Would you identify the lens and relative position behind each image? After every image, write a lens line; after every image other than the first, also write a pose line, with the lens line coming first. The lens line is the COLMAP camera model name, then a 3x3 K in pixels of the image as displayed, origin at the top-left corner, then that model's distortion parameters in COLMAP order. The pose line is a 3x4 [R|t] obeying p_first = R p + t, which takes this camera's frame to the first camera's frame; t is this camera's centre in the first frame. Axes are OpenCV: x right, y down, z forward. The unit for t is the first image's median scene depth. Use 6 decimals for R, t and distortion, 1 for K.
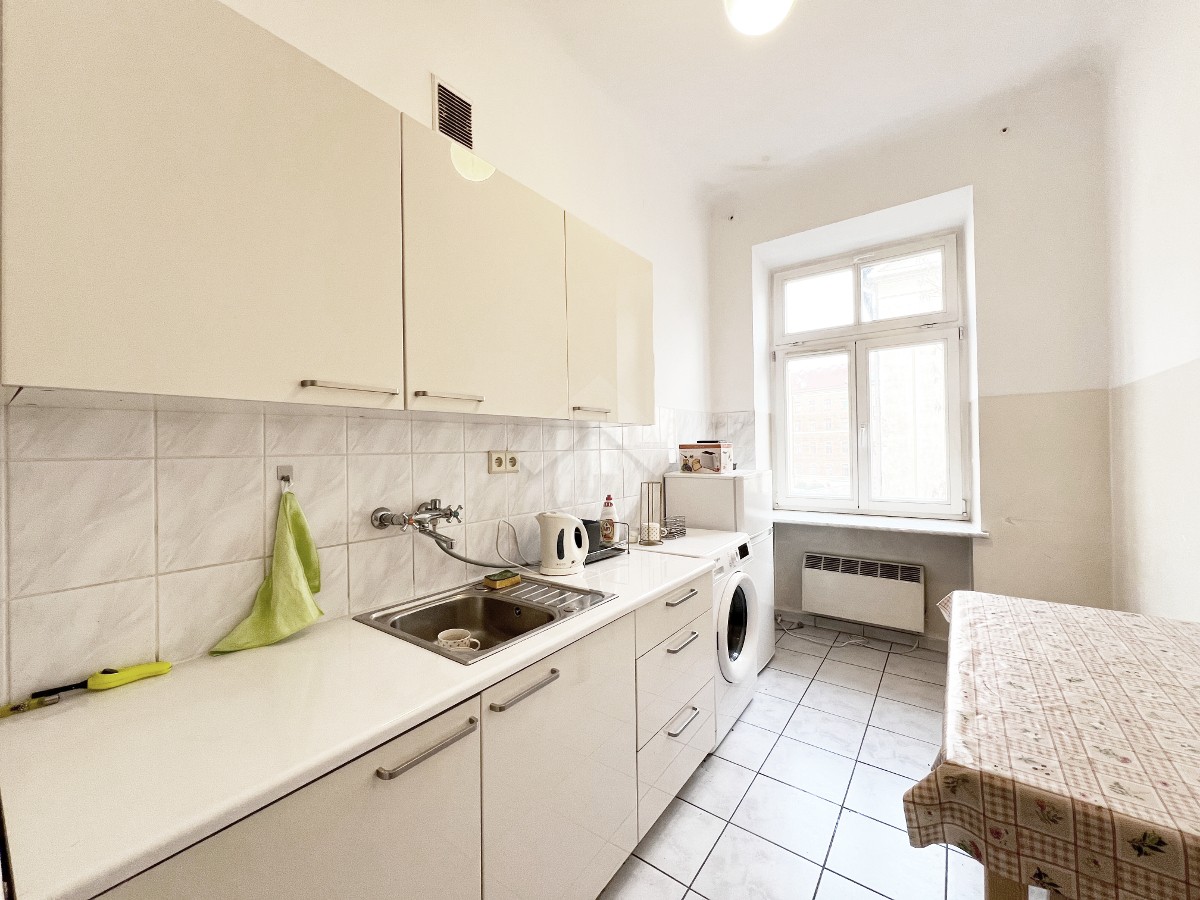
lens RADIAL K [[470.3, 0, 600.3], [0, 470.3, 455.9], [0, 0, 1]] dist [-0.001834, -0.000376]
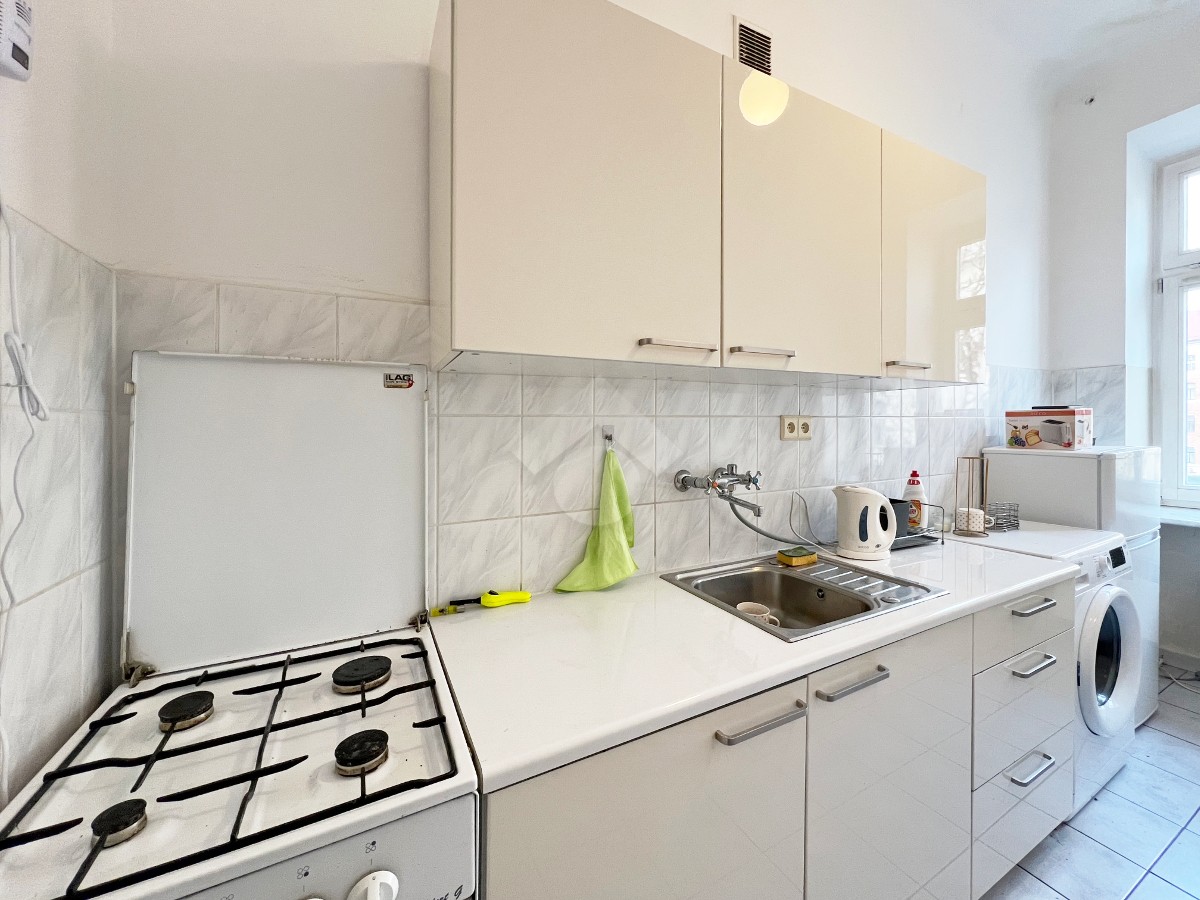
lens RADIAL K [[482.4, 0, 602.0], [0, 482.4, 442.4], [0, 0, 1]] dist [-0.000200, -0.000406]
pose [[0.907452, 0.008100, -0.420077, -0.158379], [-0.004447, 0.999943, 0.009674, 0.034548], [0.420131, -0.006911, 0.907437, -0.001010]]
